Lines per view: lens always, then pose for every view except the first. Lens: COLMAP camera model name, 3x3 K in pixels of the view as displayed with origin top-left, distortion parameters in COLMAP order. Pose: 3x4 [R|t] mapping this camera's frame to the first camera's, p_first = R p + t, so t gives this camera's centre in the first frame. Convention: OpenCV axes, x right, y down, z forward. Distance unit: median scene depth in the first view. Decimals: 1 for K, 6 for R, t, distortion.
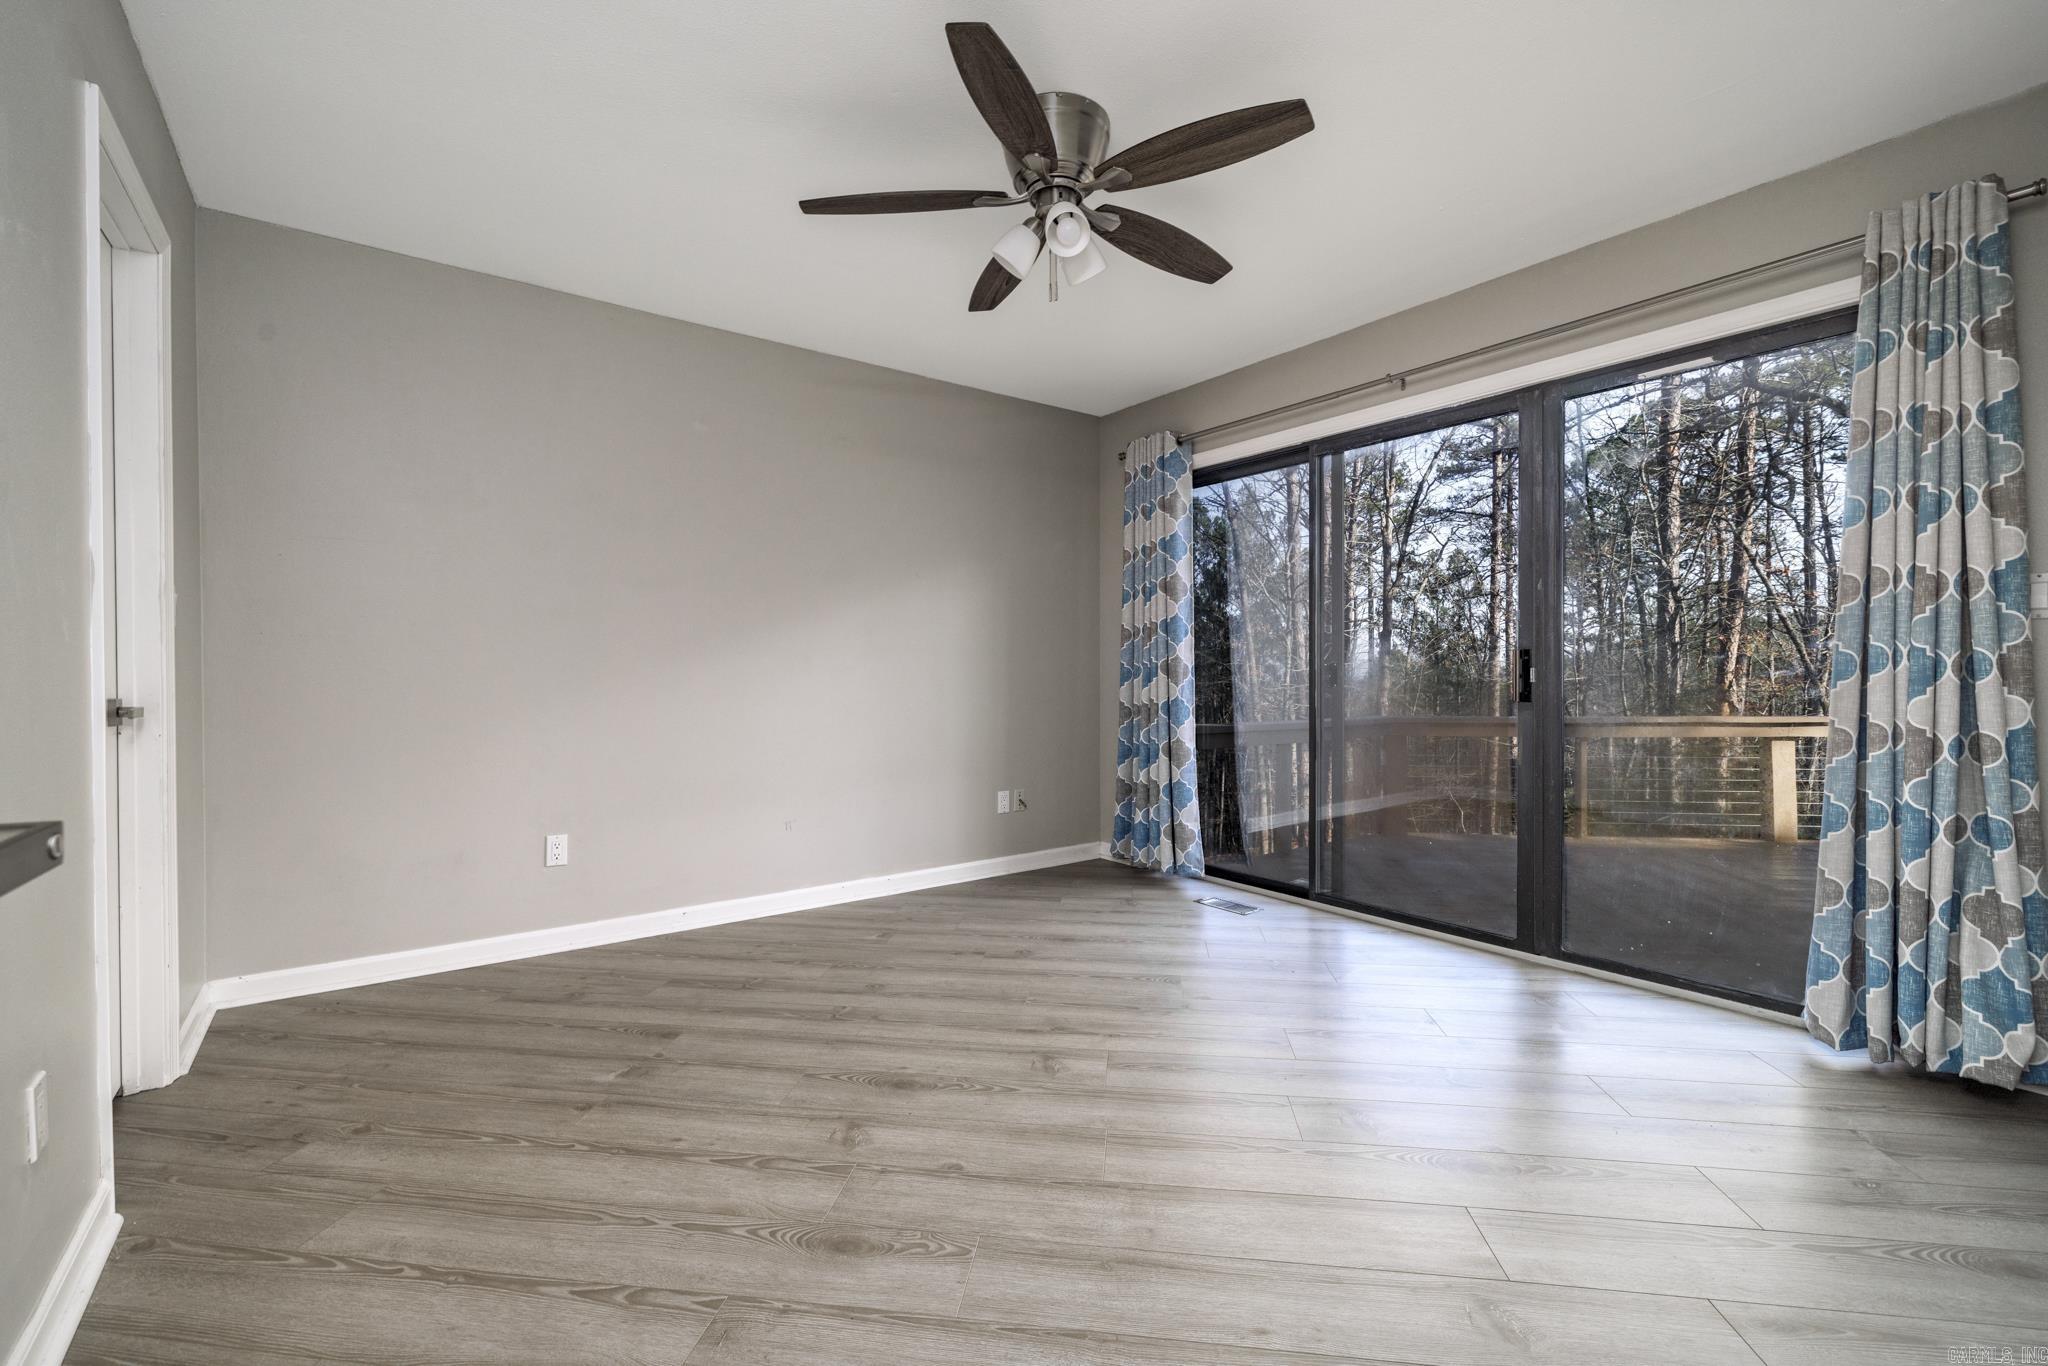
lens RADIAL K [[867.7, 0, 999.6], [0, 867.7, 672.9], [0, 0, 1]] dist [0.001852, 0.000401]
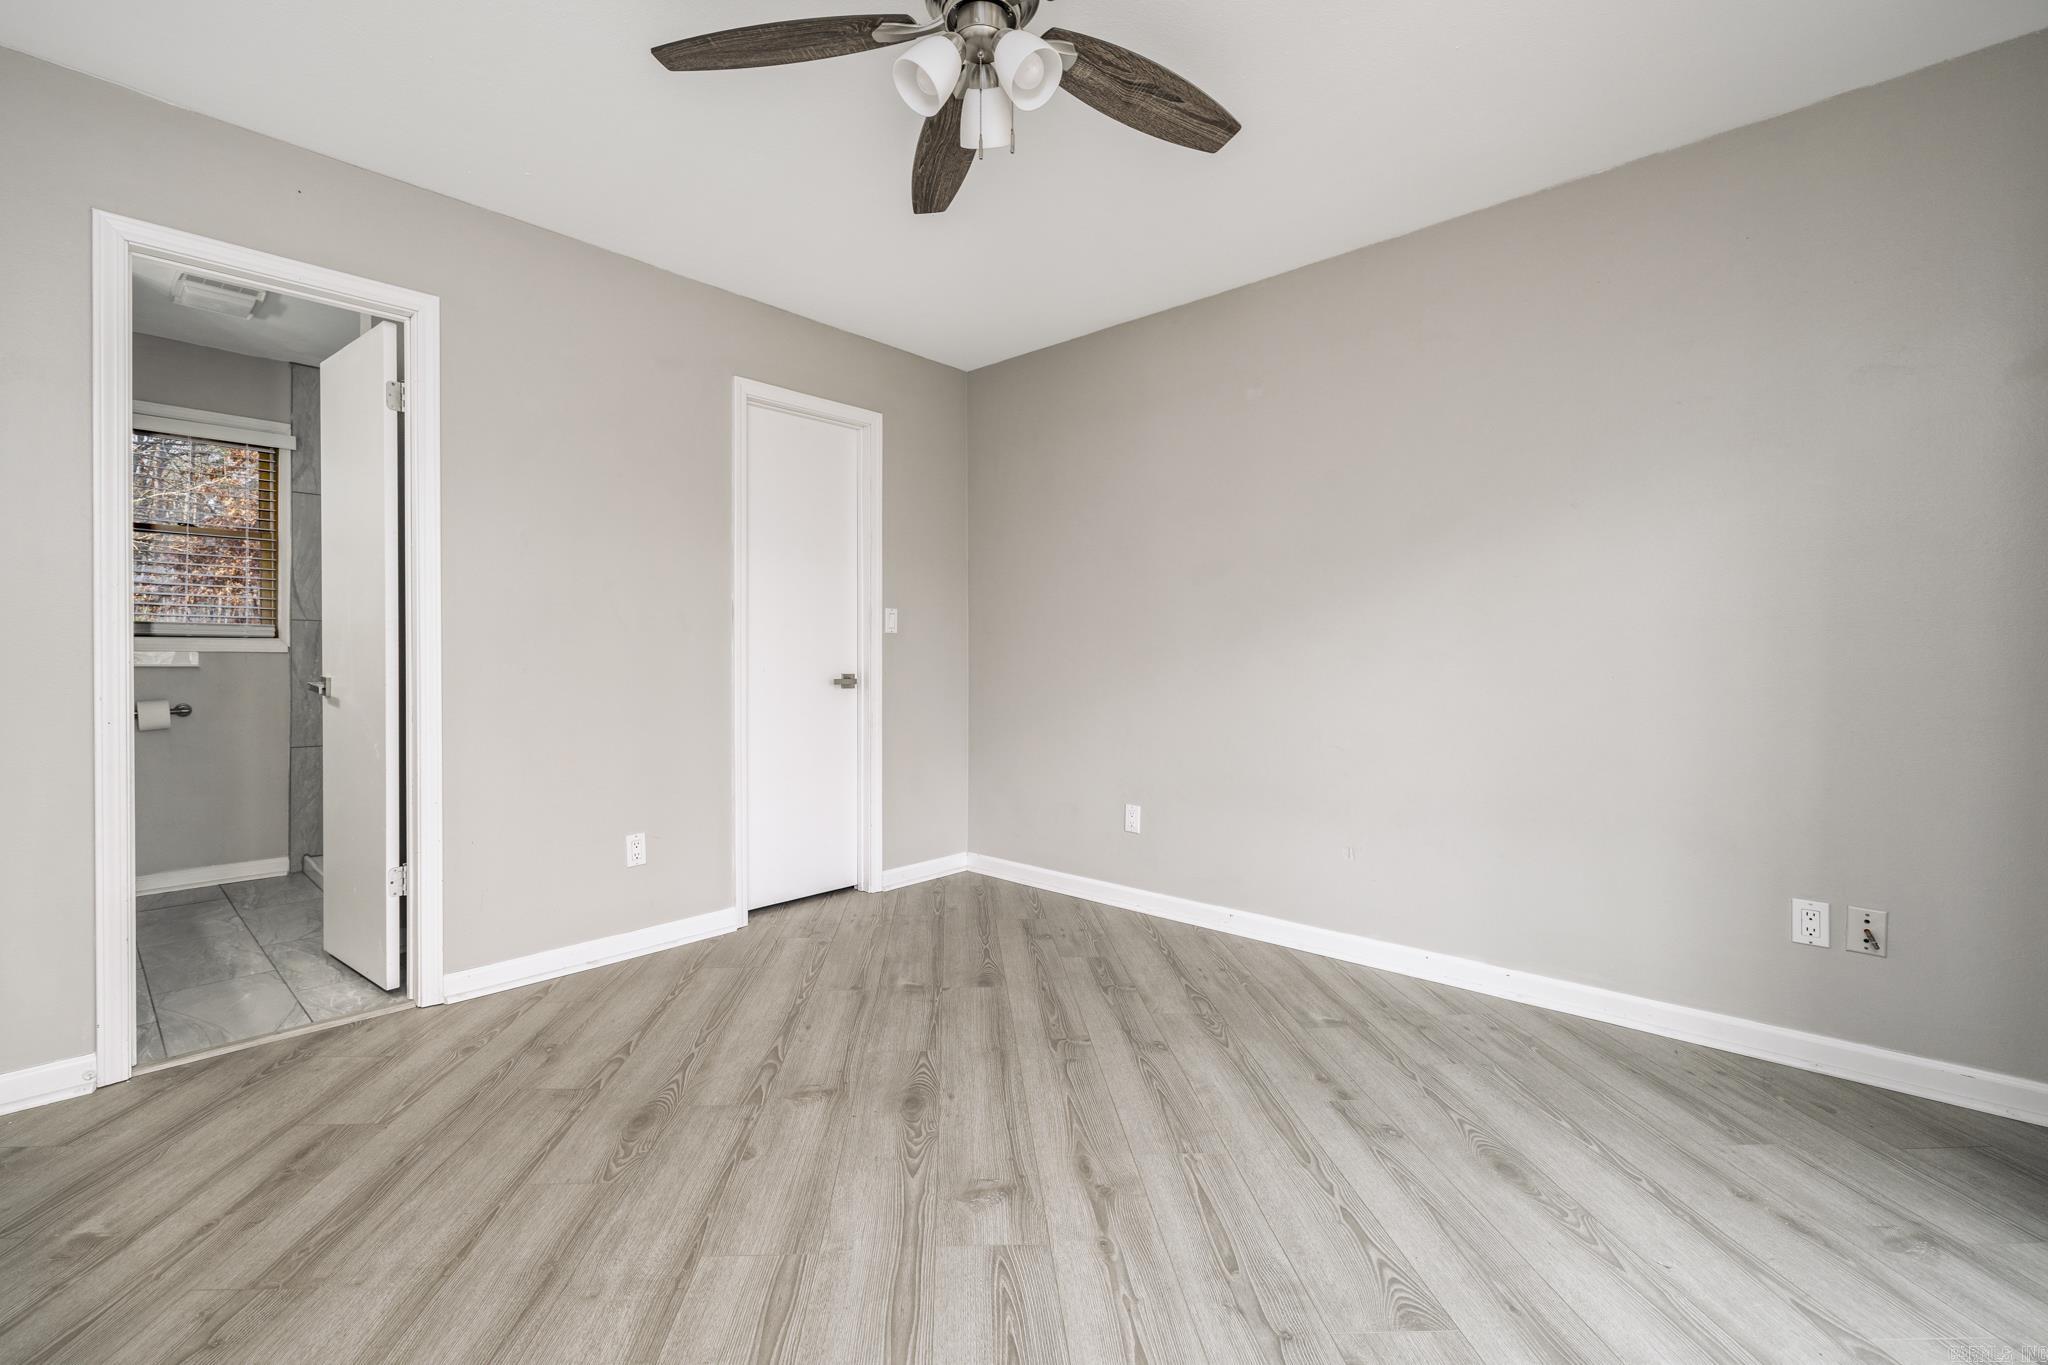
lens RADIAL K [[867.7, 0, 999.6], [0, 867.7, 672.4], [0, 0, 1]] dist [0.001852, 0.000401]
pose [[0.185537, 0.017624, -0.982479, 0.716392], [0.002273, 0.999829, 0.018365, -0.007839], [0.982635, -0.005641, 0.185465, 0.801754]]
